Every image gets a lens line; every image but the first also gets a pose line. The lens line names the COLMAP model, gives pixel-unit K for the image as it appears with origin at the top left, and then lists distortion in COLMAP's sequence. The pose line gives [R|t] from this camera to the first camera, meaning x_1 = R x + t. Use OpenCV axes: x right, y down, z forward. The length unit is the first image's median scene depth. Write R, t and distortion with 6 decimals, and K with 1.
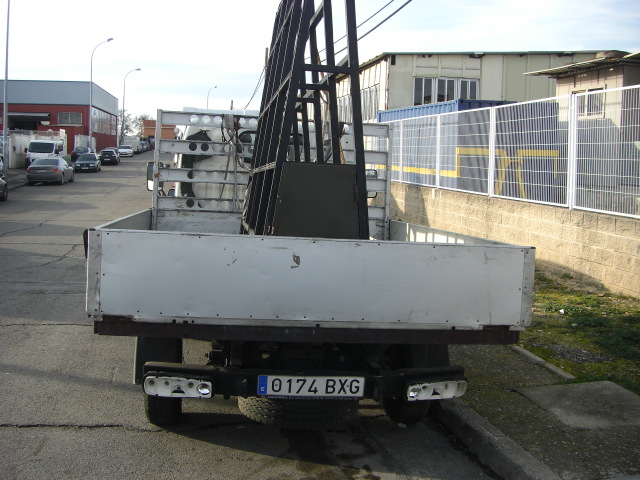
lens RADIAL K [[723.4, 0, 320.0], [0, 723.4, 222.1], [0, 0, 1]] dist [-0.231949, 0.315906]
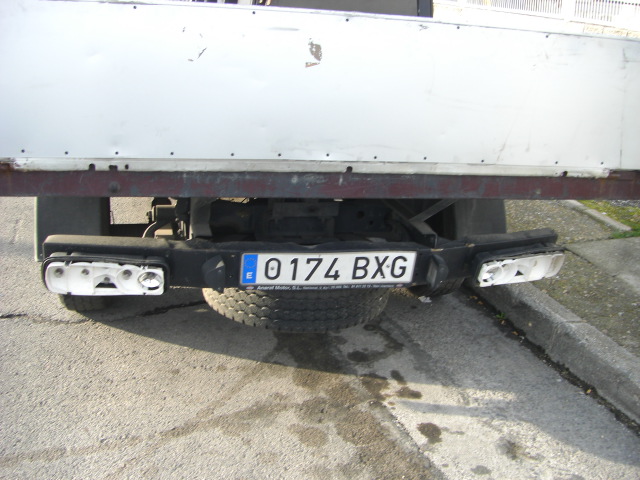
lens RADIAL K [[723.4, 0, 320.0], [0, 723.4, 222.1], [0, 0, 1]] dist [-0.231949, 0.315906]
pose [[0.995240, -0.012171, 0.096695, -0.078202], [-0.011901, 0.969568, 0.244532, 0.042640], [-0.096729, -0.244518, 0.964808, 0.420644]]
